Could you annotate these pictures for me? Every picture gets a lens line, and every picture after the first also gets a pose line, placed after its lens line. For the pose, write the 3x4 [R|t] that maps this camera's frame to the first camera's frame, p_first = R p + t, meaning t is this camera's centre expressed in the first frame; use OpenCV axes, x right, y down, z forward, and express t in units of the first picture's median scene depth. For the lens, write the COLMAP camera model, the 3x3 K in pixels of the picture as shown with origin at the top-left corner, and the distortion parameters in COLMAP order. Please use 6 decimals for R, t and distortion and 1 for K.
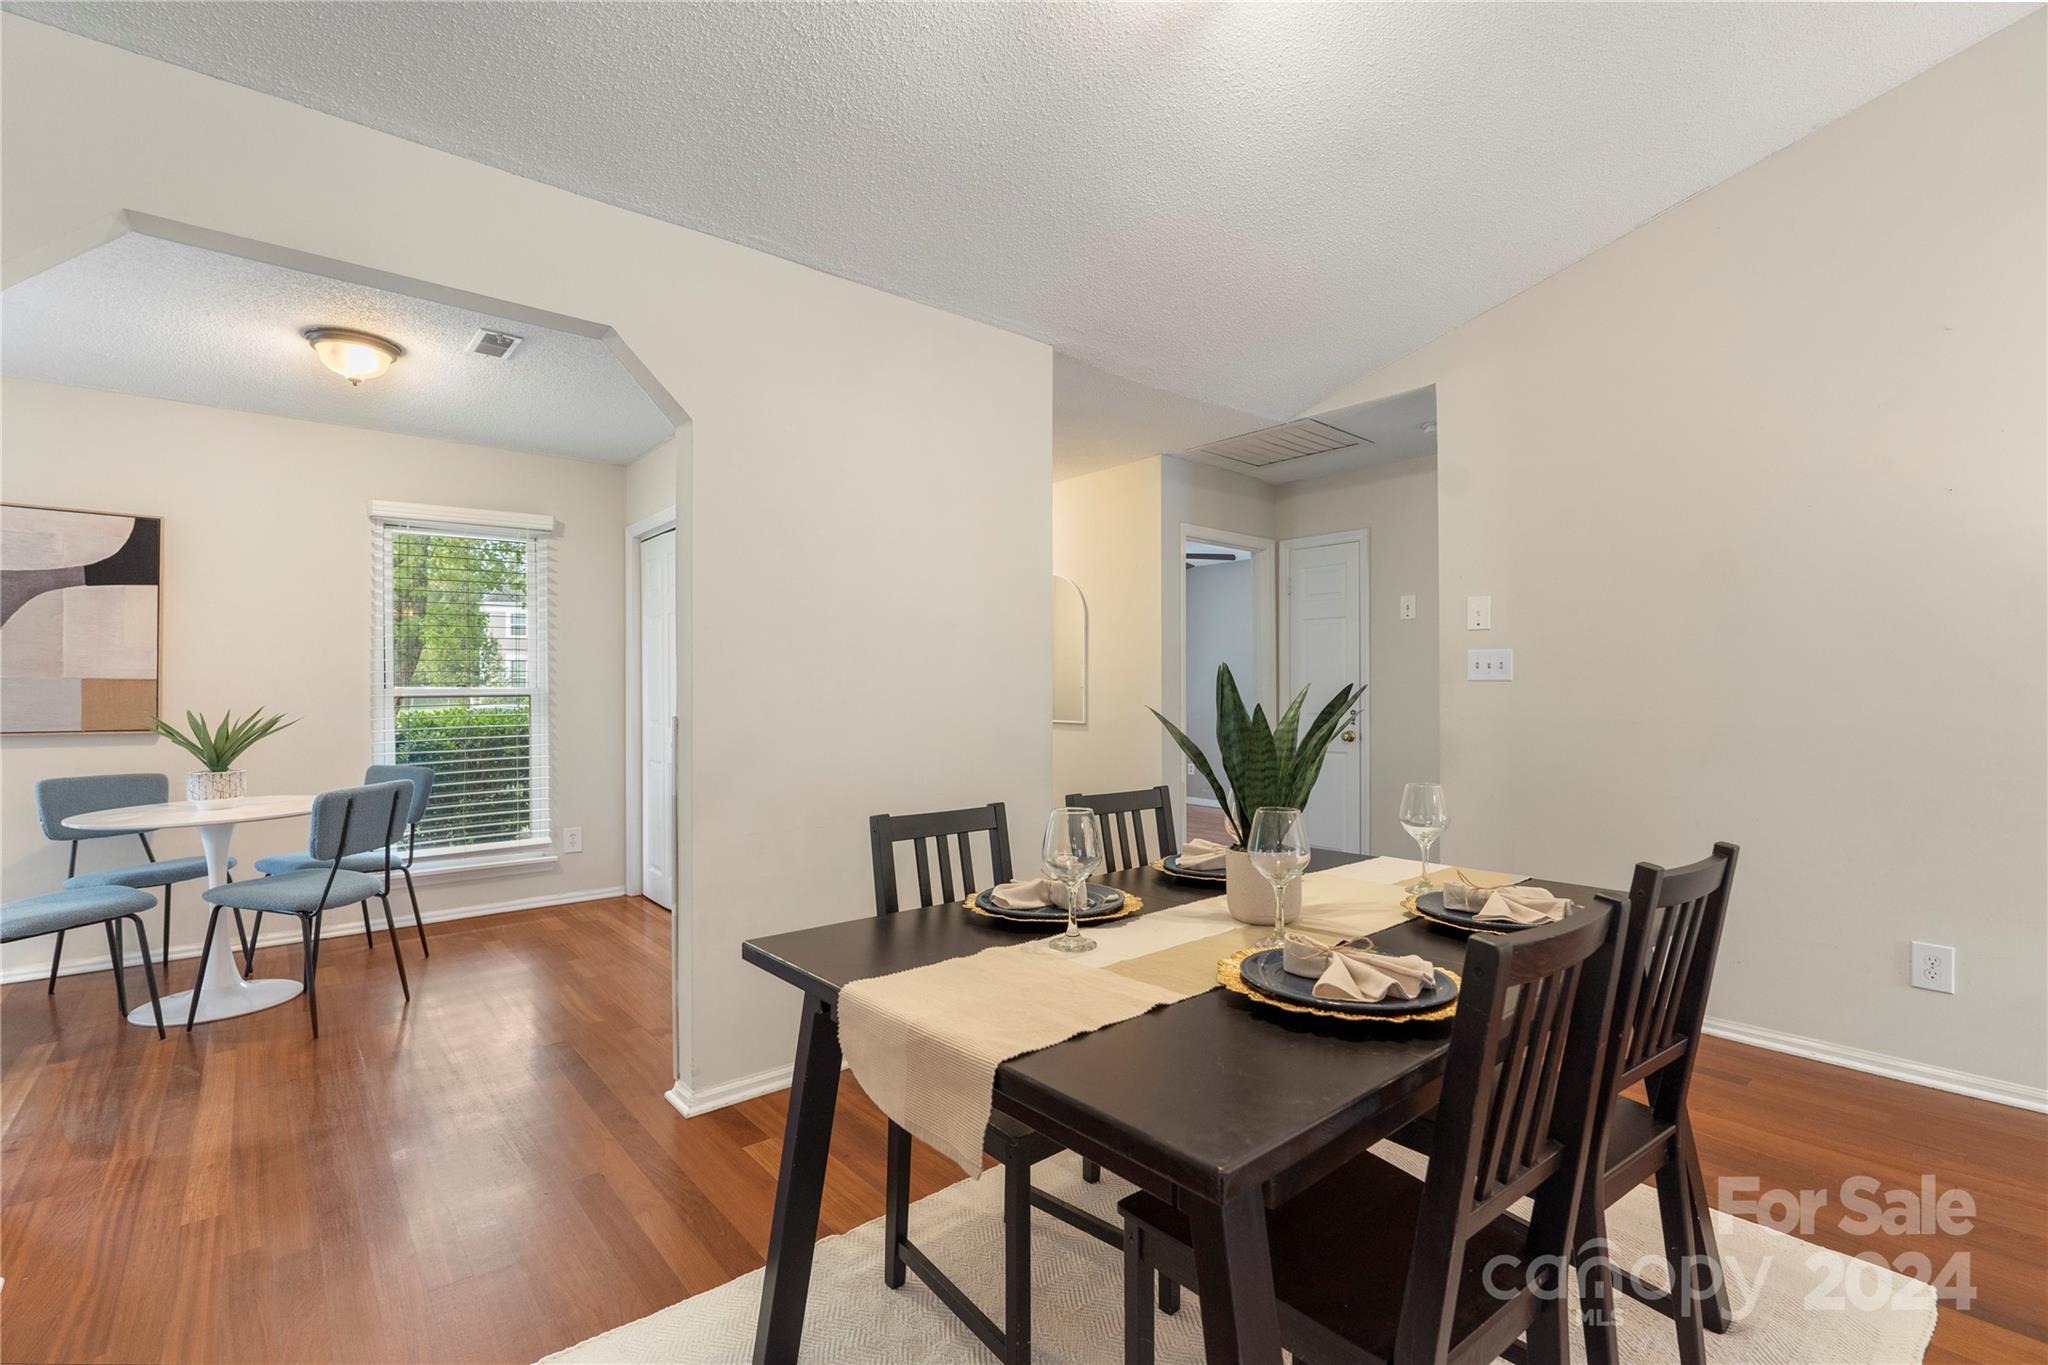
lens RADIAL K [[902.0, 0, 1021.5], [0, 902.0, 687.3], [0, 0, 1]] dist [-0.000568, -0.001065]
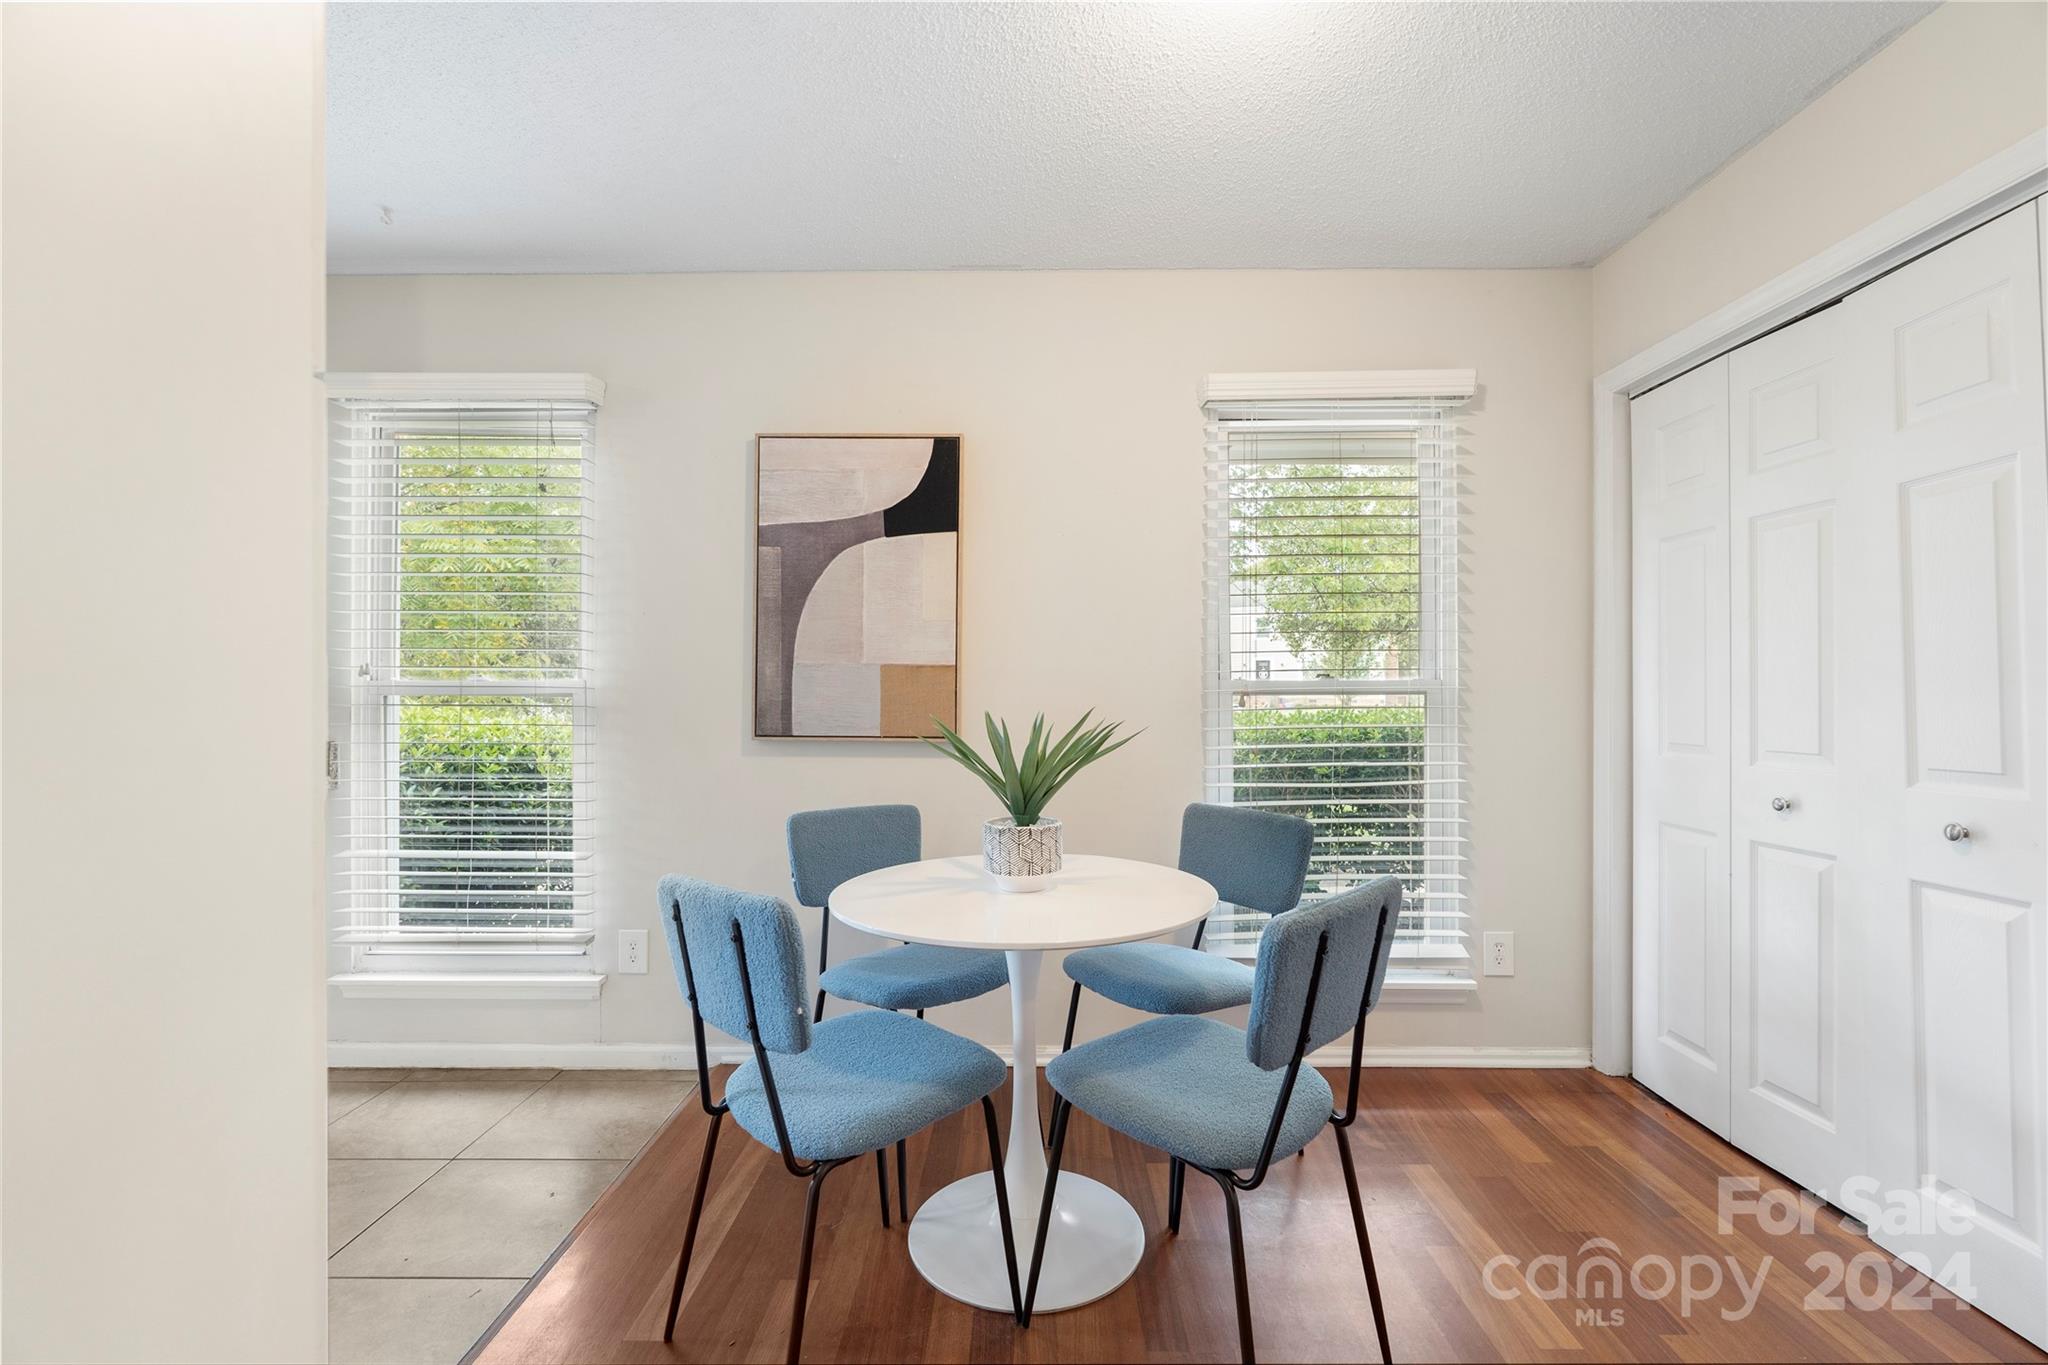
lens RADIAL K [[902.0, 0, 1035.4], [0, 902.0, 677.3], [0, 0, 1]] dist [-0.000568, -0.001065]
pose [[0.765045, -0.006155, -0.643948, -0.465239], [-0.002495, 0.999918, -0.012522, 0.009028], [0.643972, 0.011187, 0.764967, 0.508445]]
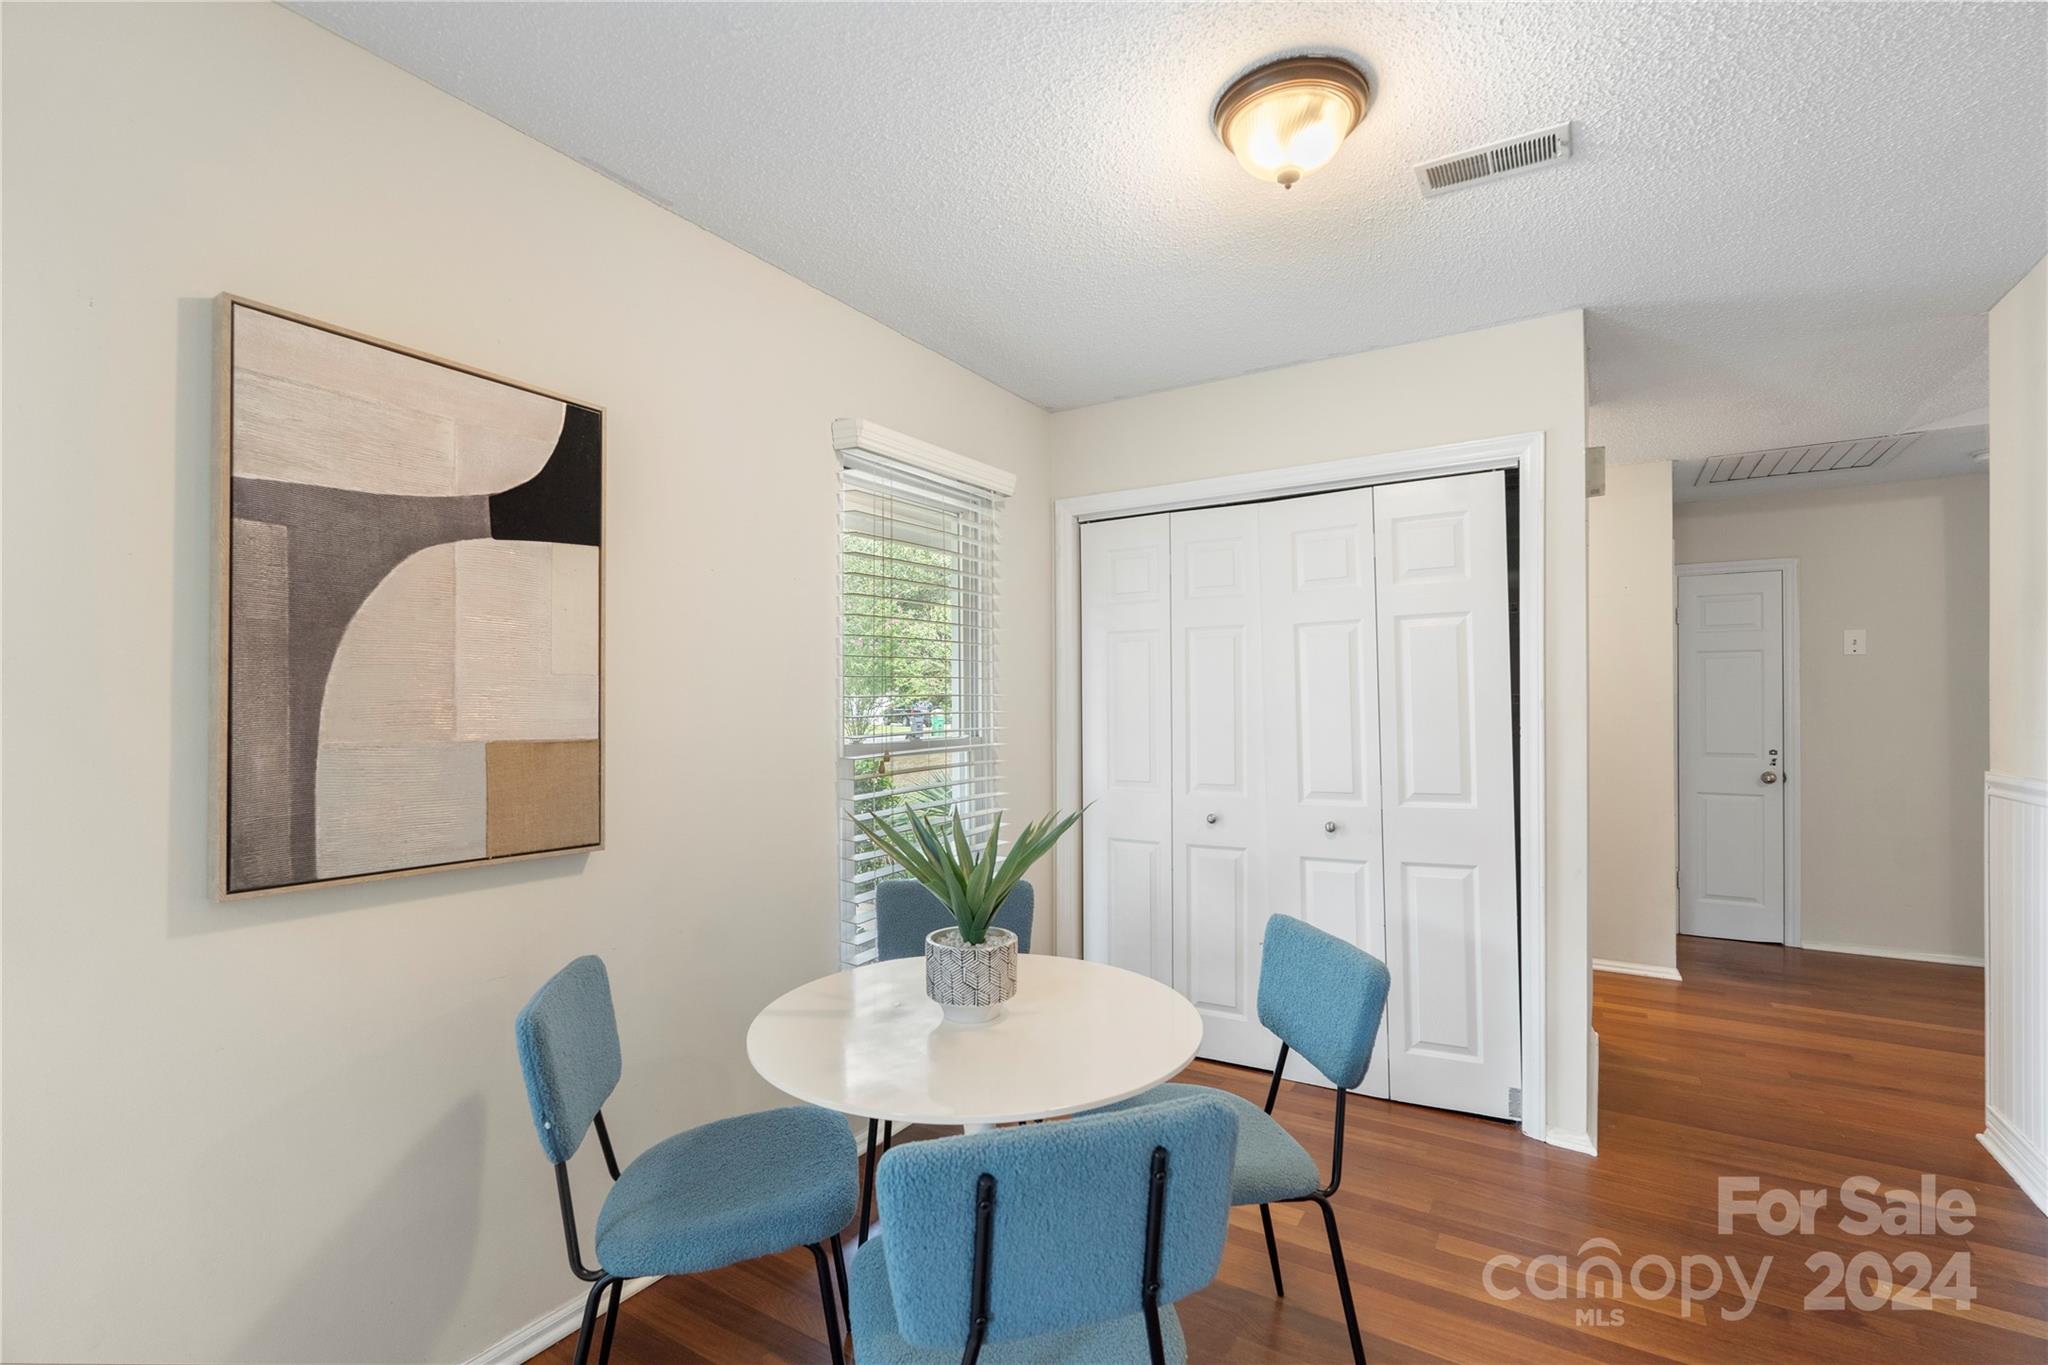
lens RADIAL K [[902.0, 0, 1028.4], [0, 902.0, 700.8], [0, 0, 1]] dist [-0.000568, -0.001065]
pose [[0.951221, 0.001793, 0.308505, -0.898234], [0.000298, 0.999977, -0.006730, -0.026876], [-0.308510, 0.006494, 0.951199, 0.469436]]
